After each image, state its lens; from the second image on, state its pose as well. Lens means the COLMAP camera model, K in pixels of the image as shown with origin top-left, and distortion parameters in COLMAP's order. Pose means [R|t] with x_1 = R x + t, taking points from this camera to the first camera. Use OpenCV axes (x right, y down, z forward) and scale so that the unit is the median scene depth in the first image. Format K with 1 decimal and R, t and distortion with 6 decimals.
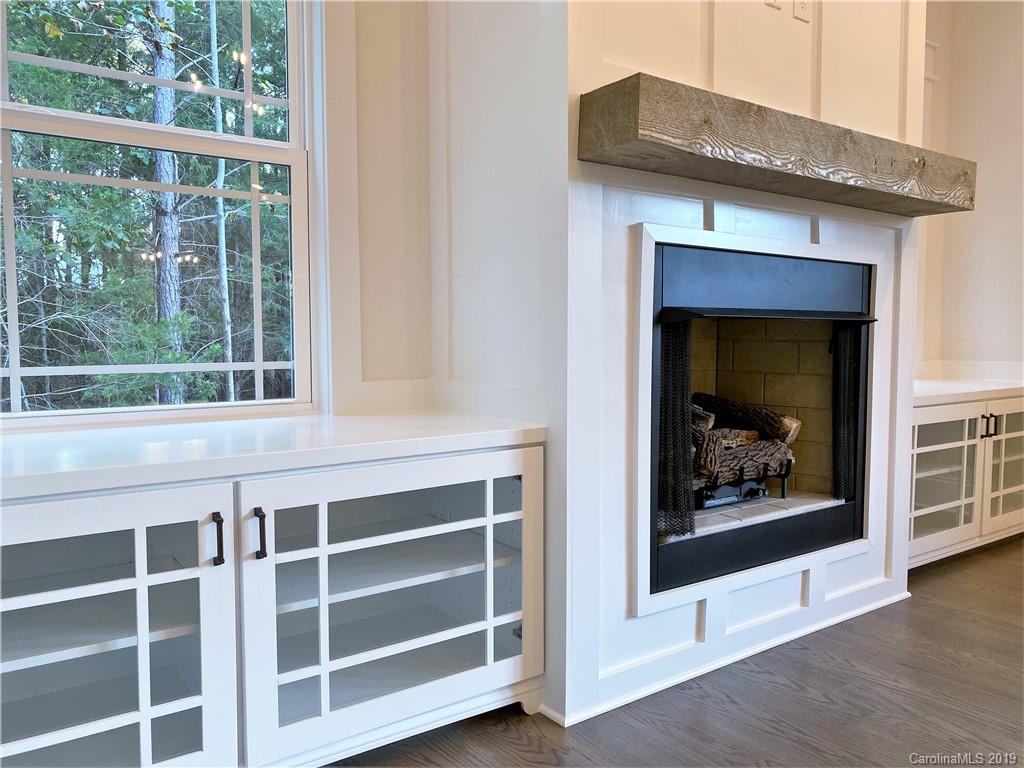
lens RADIAL K [[789.5, 0, 520.0], [0, 789.5, 382.4], [0, 0, 1]] dist [0.031138, -0.001324]
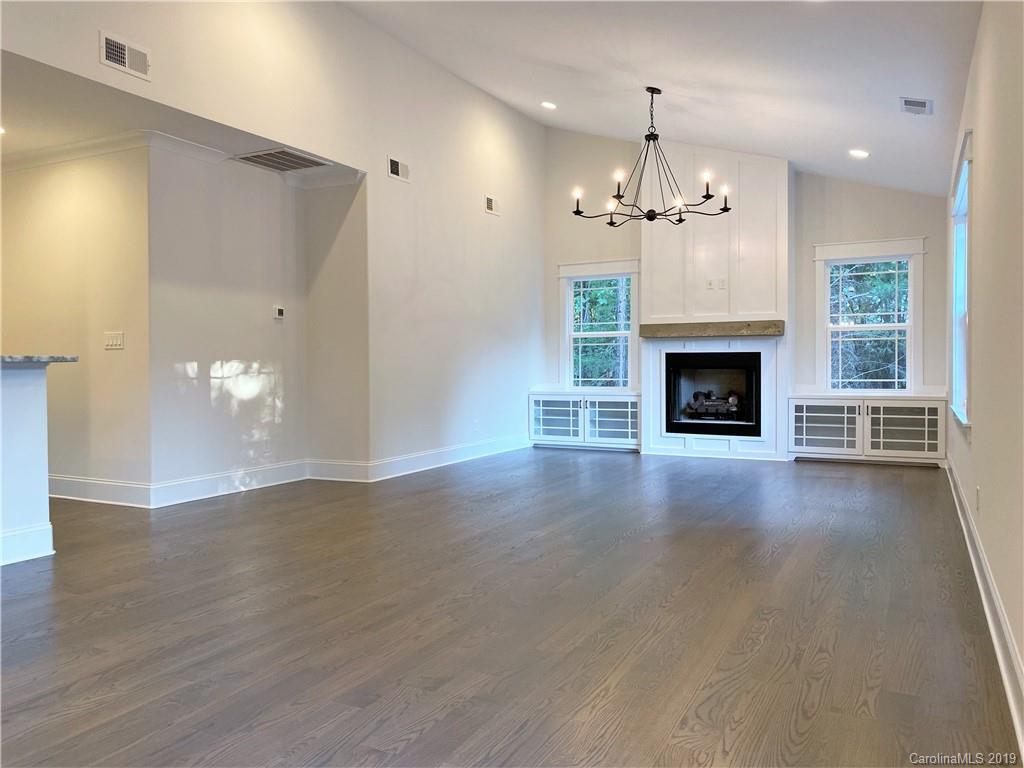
lens RADIAL K [[789.5, 0, 520.0], [0, 789.5, 382.4], [0, 0, 1]] dist [0.031138, -0.001324]
pose [[0.446985, 0.012827, -0.894450, 4.015959], [-0.047751, 0.998814, -0.009539, 0.078207], [0.893266, 0.046974, 0.447067, -1.824617]]
